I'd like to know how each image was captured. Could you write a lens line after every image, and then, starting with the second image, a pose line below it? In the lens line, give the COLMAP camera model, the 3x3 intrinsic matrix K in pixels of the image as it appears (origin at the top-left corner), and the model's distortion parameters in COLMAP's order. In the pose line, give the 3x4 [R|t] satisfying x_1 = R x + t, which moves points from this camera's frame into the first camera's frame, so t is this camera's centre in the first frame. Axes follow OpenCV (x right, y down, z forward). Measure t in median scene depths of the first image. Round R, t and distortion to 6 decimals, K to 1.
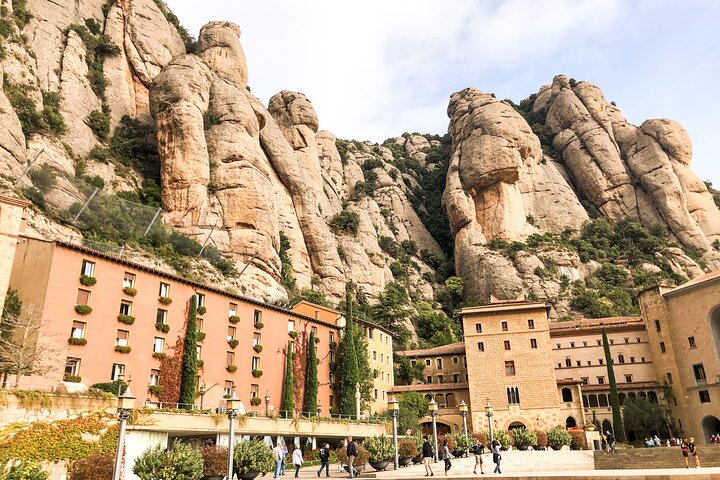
lens RADIAL K [[537.0, 0, 360.0], [0, 537.0, 240.0], [0, 0, 1]] dist [0.002921, -0.030548]
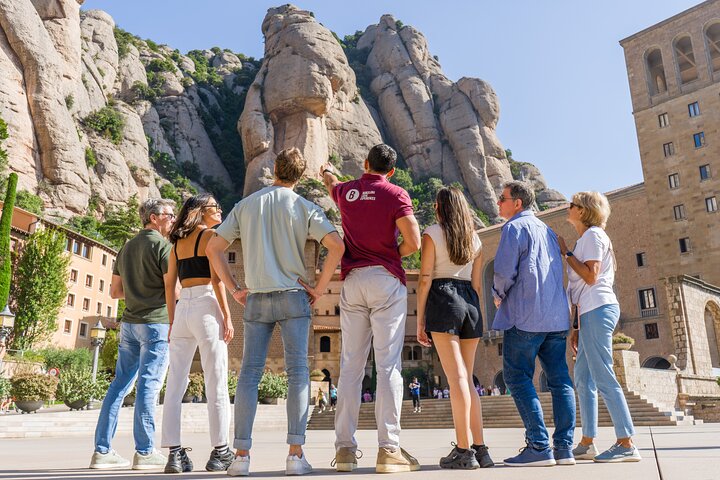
lens RADIAL K [[537.0, 0, 360.0], [0, 537.0, 240.0], [0, 0, 1]] dist [0.002921, -0.030548]
pose [[0.943665, 0.109204, 0.312363, 0.090152], [-0.131282, 0.990059, 0.050480, 0.043867], [-0.303745, -0.088644, 0.948621, 0.111403]]
